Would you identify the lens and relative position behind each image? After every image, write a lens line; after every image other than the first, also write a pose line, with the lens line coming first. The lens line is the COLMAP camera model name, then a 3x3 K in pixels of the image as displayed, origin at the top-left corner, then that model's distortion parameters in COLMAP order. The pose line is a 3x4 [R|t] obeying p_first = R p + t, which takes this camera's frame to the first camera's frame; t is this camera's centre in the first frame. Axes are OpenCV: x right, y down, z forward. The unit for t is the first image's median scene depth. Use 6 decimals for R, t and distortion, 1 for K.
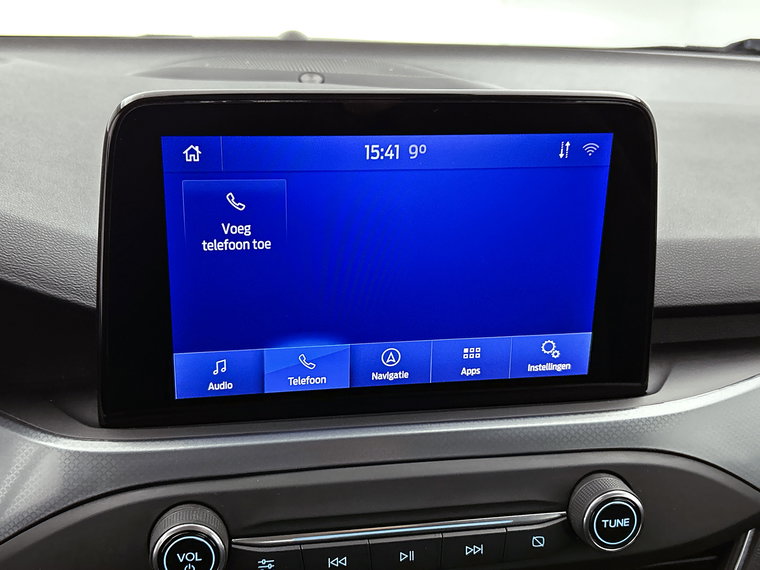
lens RADIAL K [[863.2, 0, 369.5], [0, 863.2, 279.9], [0, 0, 1]] dist [0.155776, -0.351305]
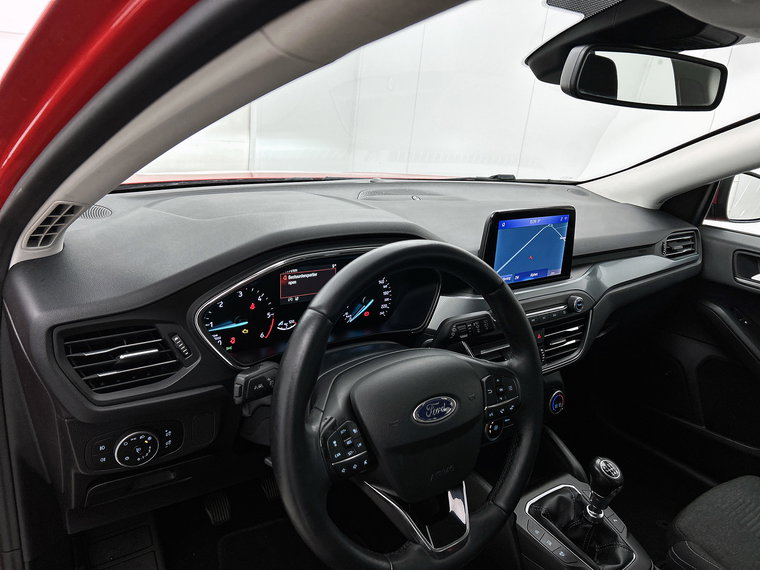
lens RADIAL K [[573.5, 0, 380.0], [0, 573.5, 285.0], [0, 0, 1]] dist [0.069797, -0.110874]
pose [[0.895605, -0.098831, 0.433733, -1.779993], [0.110827, 0.993837, -0.002387, 0.077221], [-0.430823, 0.050207, 0.901039, -1.110174]]
